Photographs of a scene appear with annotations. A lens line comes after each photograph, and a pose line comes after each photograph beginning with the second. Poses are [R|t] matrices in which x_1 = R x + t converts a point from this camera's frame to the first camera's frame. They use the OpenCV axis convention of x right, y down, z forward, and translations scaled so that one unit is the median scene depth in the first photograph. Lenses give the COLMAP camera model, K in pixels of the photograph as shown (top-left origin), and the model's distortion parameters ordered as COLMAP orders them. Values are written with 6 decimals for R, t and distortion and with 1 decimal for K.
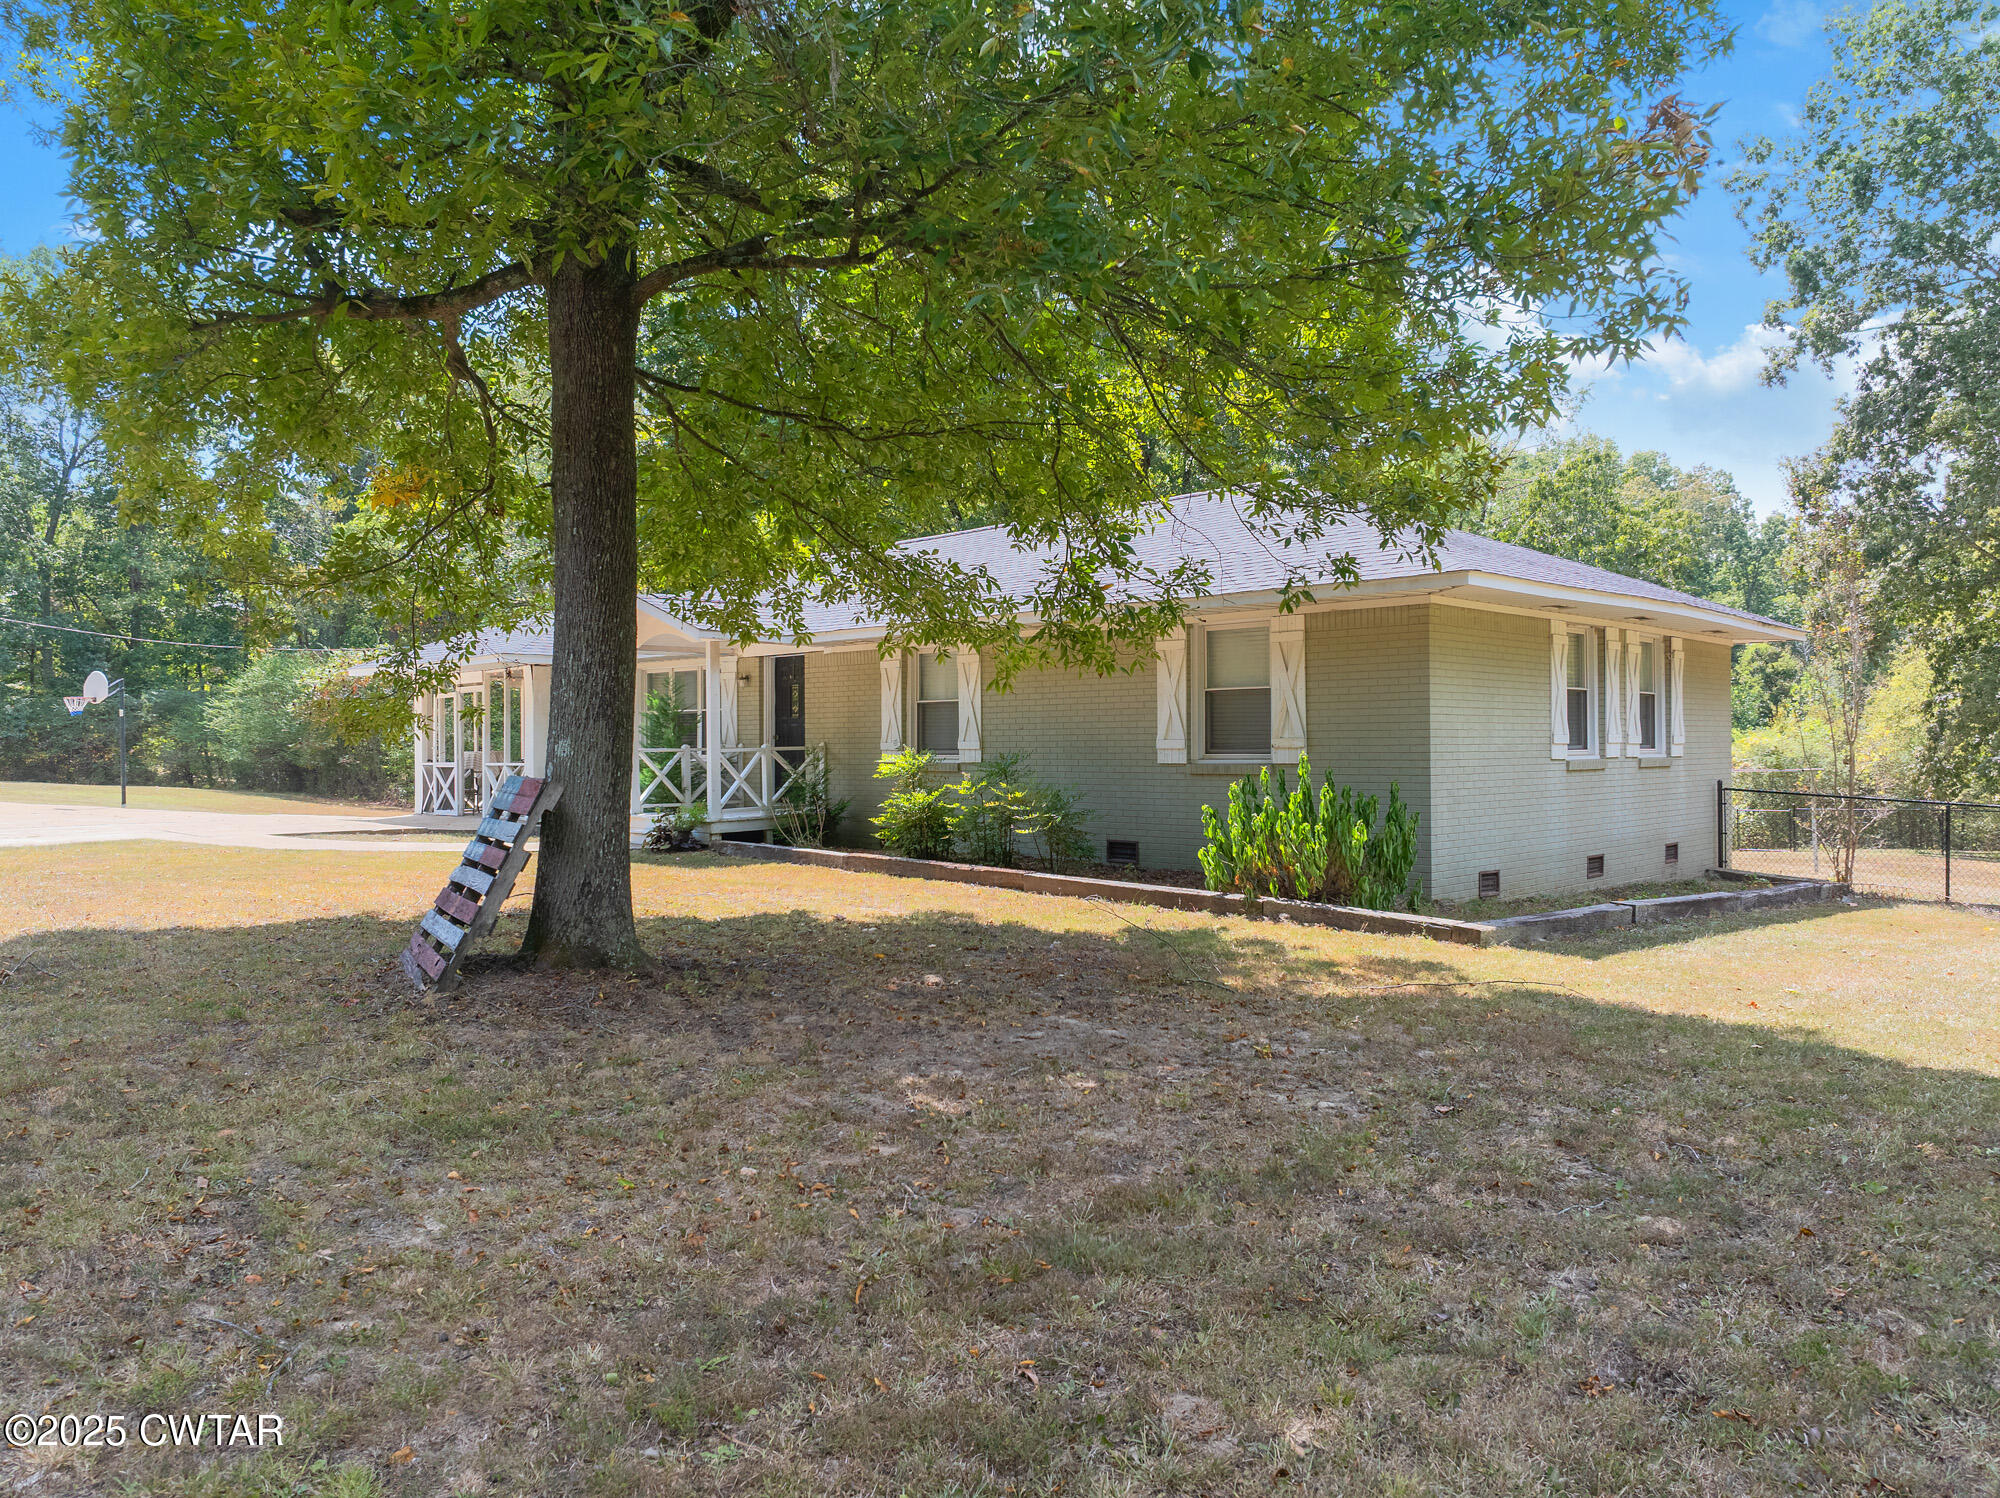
lens RADIAL K [[1382.1, 0, 987.9], [0, 1382.1, 745.1], [0, 0, 1]] dist [-0.045853, 0.026006]
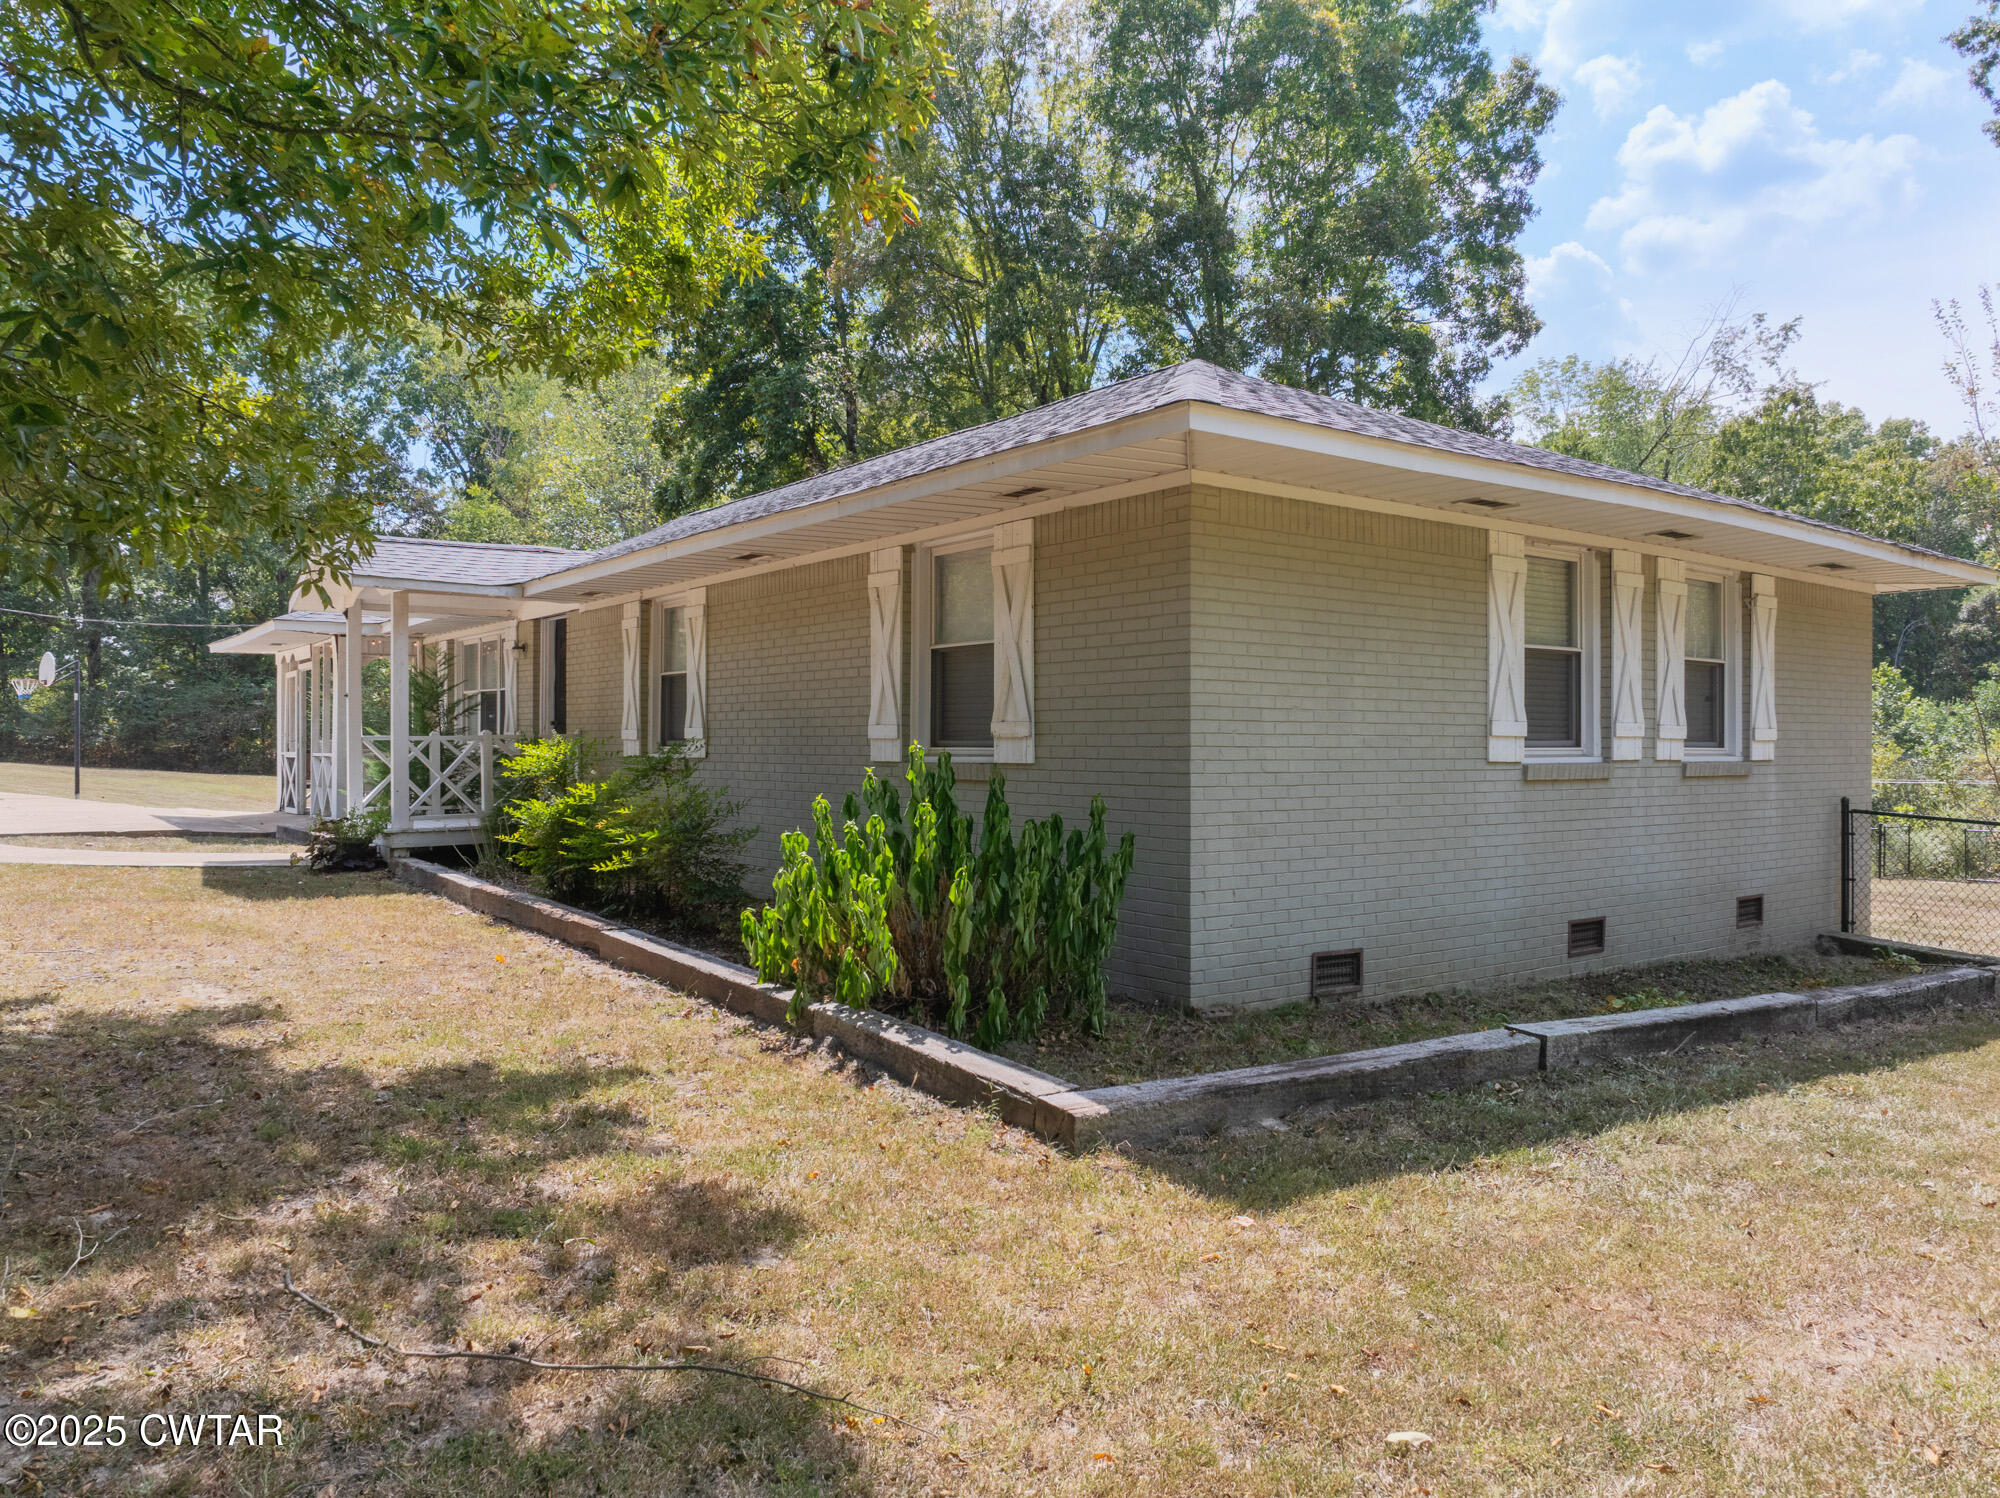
lens RADIAL K [[1382.1, 0, 987.9], [0, 1382.1, 745.1], [0, 0, 1]] dist [-0.045853, 0.026006]
pose [[0.988817, 0.009684, -0.148816, 0.262756], [-0.009481, 0.999953, 0.002073, 0.003490], [0.148829, -0.000639, 0.988863, 0.343740]]
